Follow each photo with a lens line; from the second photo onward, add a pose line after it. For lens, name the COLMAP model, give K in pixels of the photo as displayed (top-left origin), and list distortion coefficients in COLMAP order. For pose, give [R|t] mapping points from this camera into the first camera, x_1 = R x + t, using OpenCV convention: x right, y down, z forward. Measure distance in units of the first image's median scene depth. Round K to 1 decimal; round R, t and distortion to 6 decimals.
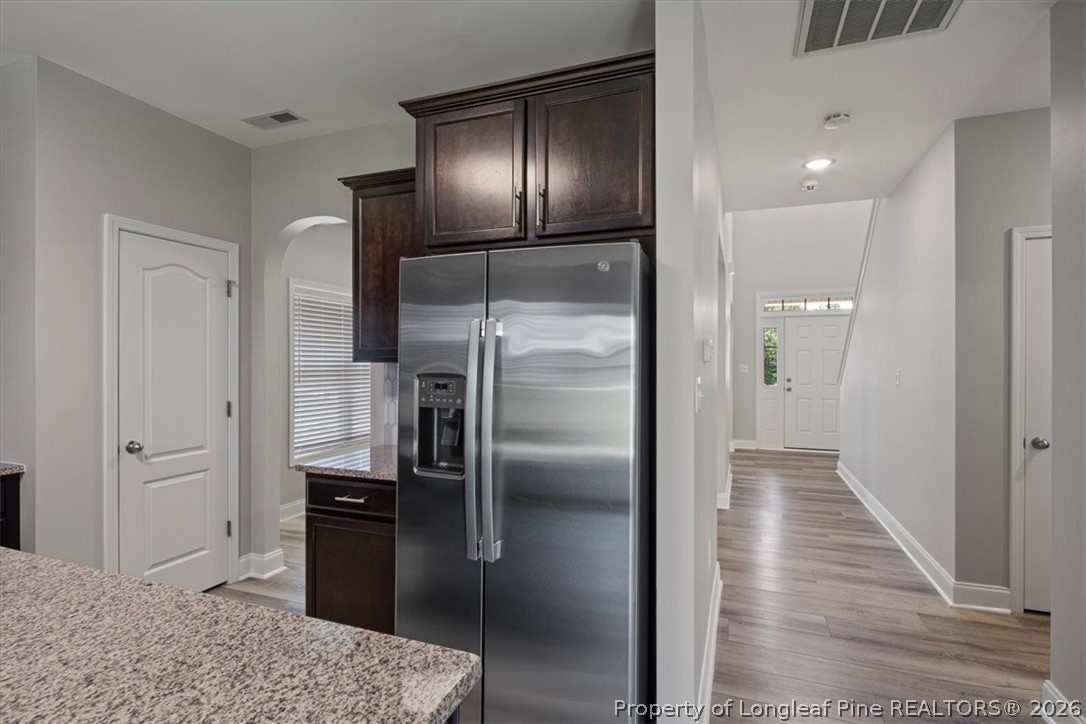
lens RADIAL K [[526.5, 0, 540.6], [0, 526.5, 362.0], [0, 0, 1]] dist [0.003275, -0.001585]
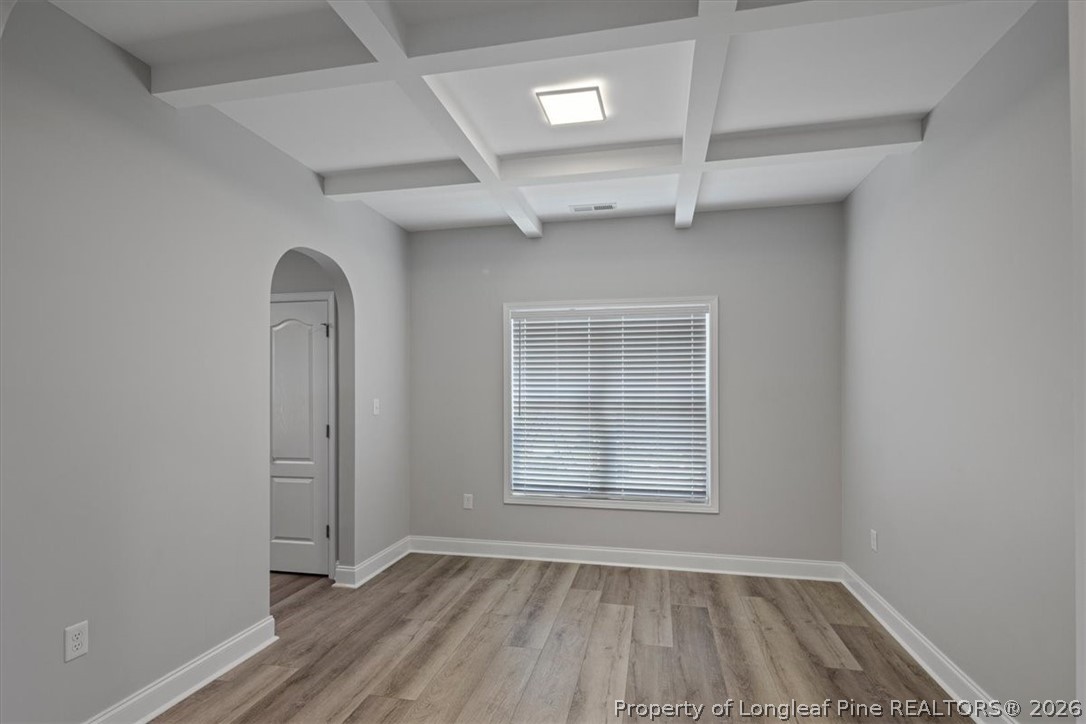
lens RADIAL K [[526.5, 0, 545.0], [0, 526.5, 381.4], [0, 0, 1]] dist [0.003275, -0.001585]
pose [[0.152021, -0.009265, -0.988334, 0.777049], [-0.004928, 0.999937, -0.010132, -0.016188], [0.988365, 0.006411, 0.151966, 1.528496]]
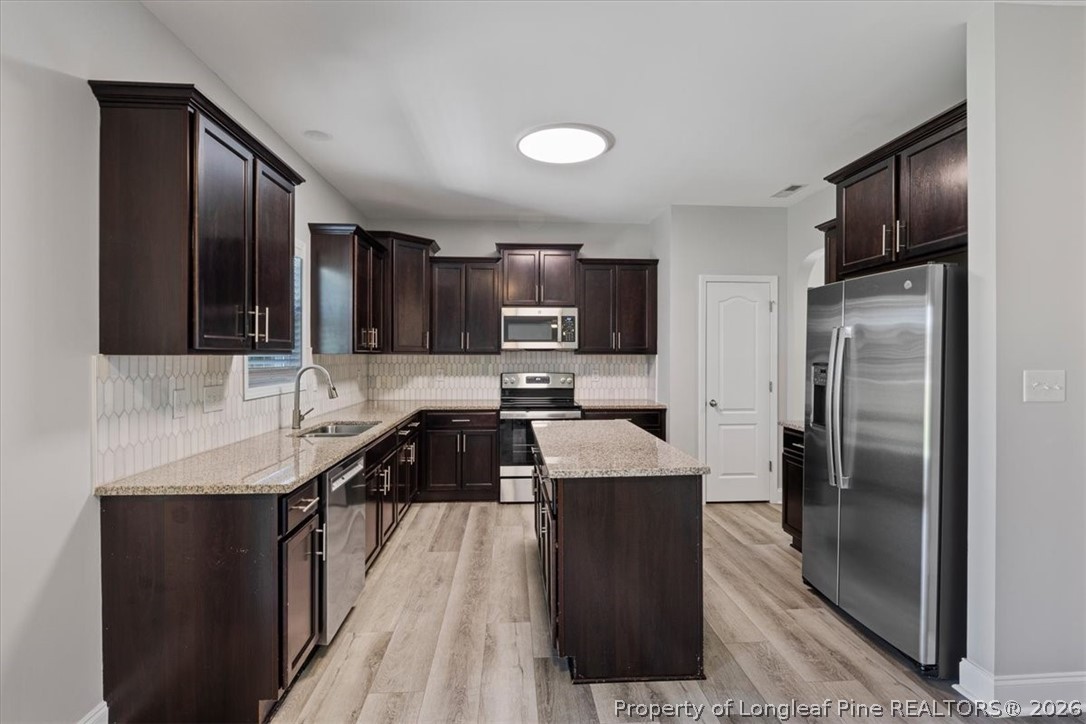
lens RADIAL K [[526.5, 0, 543.3], [0, 526.5, 354.7], [0, 0, 1]] dist [0.003275, -0.001585]
pose [[0.418219, 0.001495, -0.908345, 0.587737], [-0.004229, 0.999991, -0.000301, 0.001620], [0.908336, 0.003967, 0.418221, -0.254618]]
